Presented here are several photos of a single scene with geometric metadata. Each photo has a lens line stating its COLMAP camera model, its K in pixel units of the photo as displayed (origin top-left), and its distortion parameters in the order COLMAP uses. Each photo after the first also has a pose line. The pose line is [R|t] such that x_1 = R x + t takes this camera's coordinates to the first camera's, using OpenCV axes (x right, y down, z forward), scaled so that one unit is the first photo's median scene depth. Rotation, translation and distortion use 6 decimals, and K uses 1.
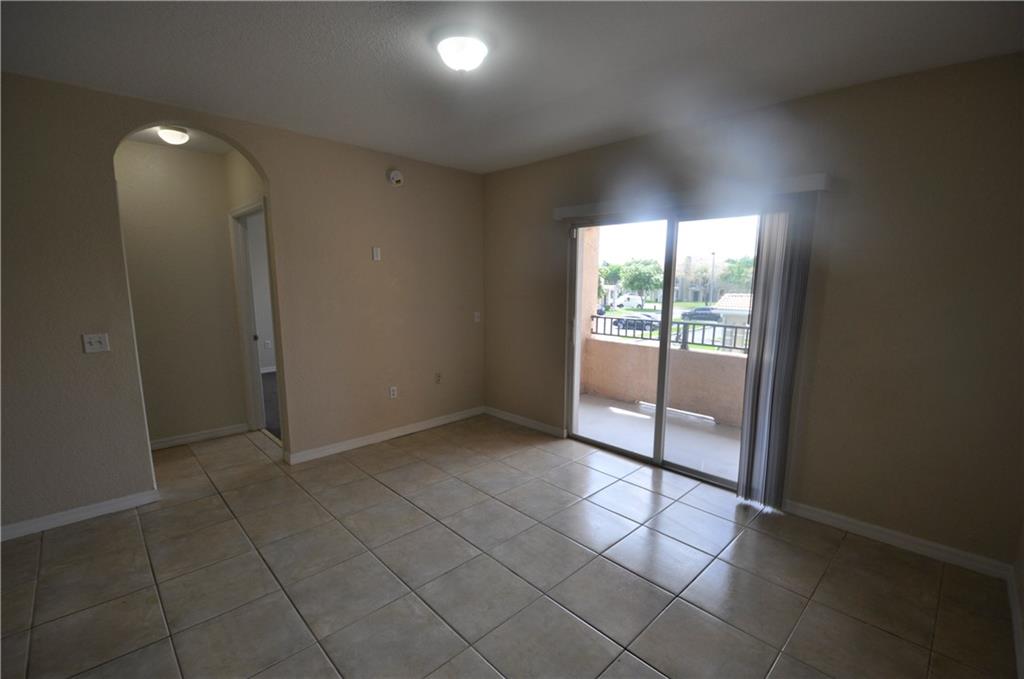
lens RADIAL K [[448.0, 0, 512.4], [0, 448.0, 353.2], [0, 0, 1]] dist [0.016059, -0.022288]
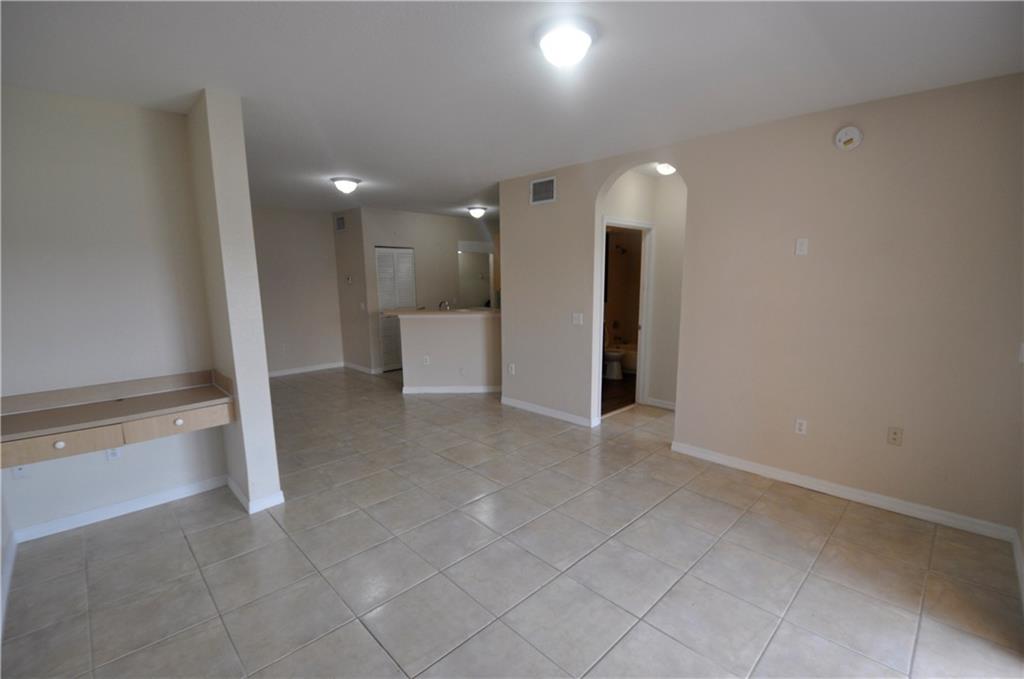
lens RADIAL K [[448.0, 0, 512.4], [0, 448.0, 353.2], [0, 0, 1]] dist [0.016059, -0.022288]
pose [[0.007622, 0.161079, -0.986912, 0.499840], [-0.156617, 0.974953, 0.157918, -0.084587], [0.987630, 0.153363, 0.032659, 0.505731]]
